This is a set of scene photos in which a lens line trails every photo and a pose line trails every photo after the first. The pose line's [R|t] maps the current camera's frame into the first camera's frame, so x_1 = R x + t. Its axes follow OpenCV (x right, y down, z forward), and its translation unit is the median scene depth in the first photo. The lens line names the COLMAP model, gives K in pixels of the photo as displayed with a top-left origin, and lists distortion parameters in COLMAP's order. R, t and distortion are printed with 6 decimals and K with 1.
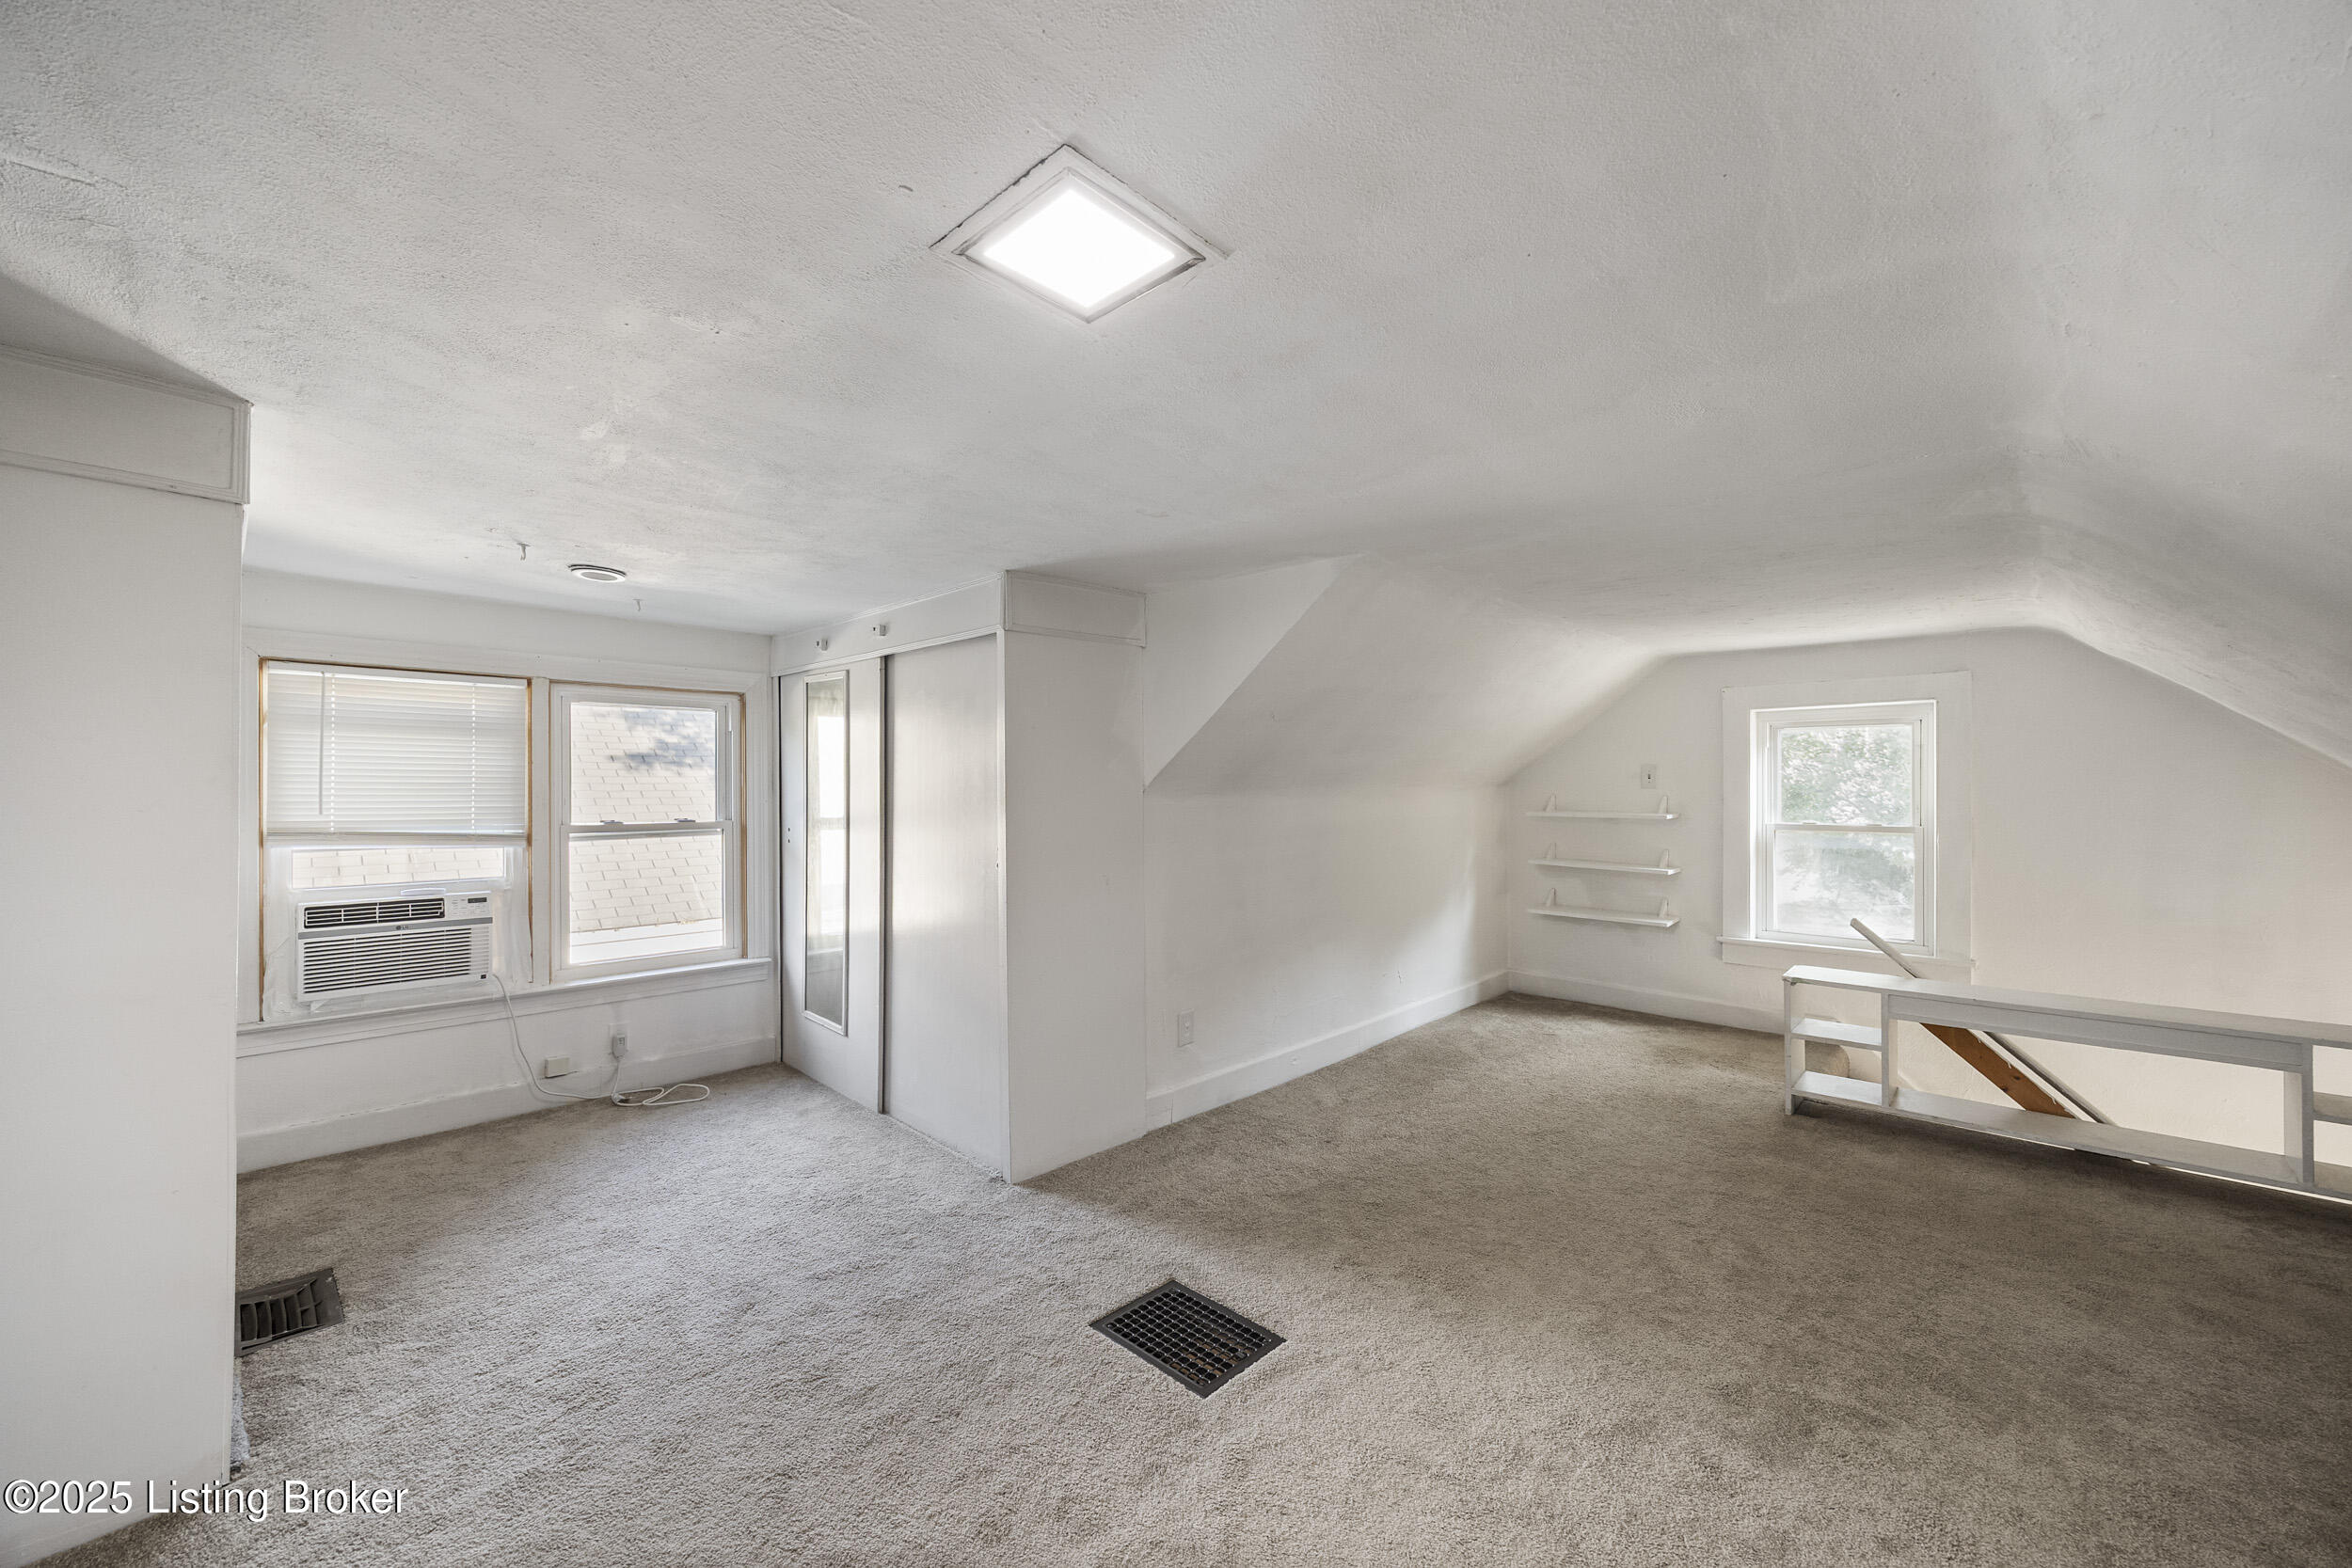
lens RADIAL K [[909.3, 0, 1182.6], [0, 909.3, 781.7], [0, 0, 1]] dist [-0.000982, -0.000820]
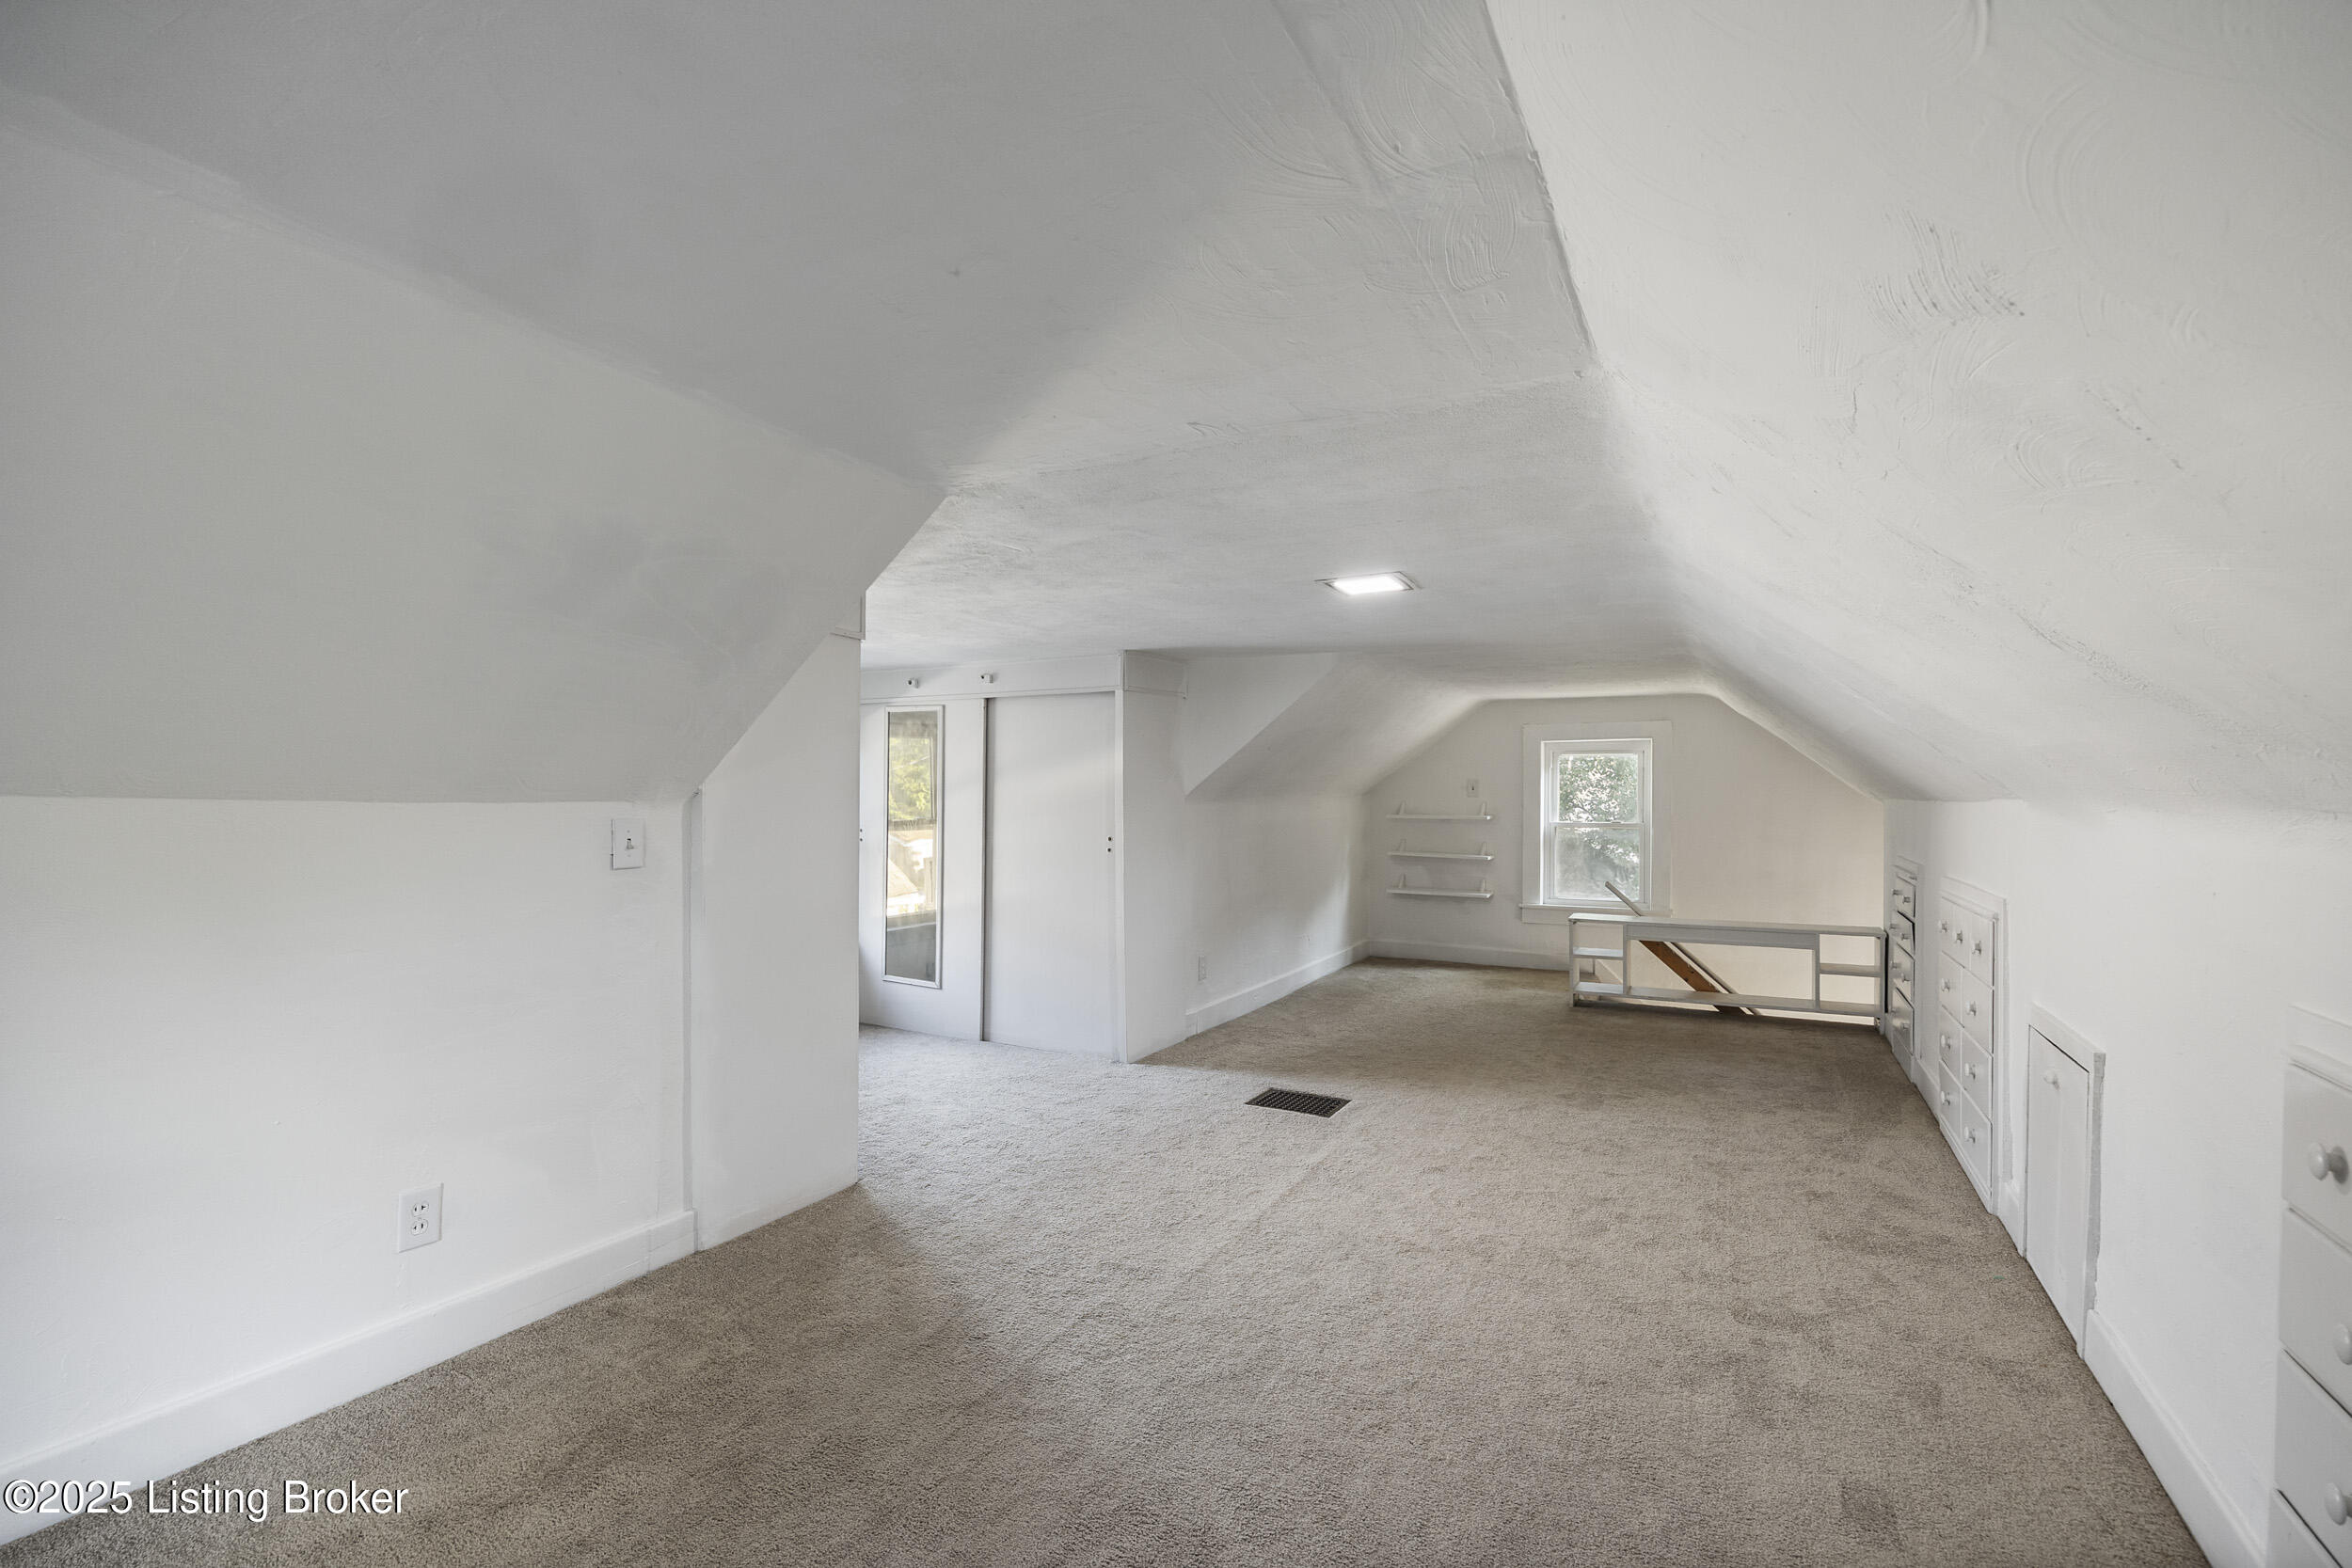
lens RADIAL K [[1073.3, 0, 1172.5], [0, 1073.3, 798.7], [0, 0, 1]] dist [-0.015548, -0.000216]
pose [[0.962961, 0.000594, 0.269639, -0.492331], [-0.003472, 0.999942, 0.010197, -0.007454], [-0.269617, -0.010755, 0.962908, -0.586276]]
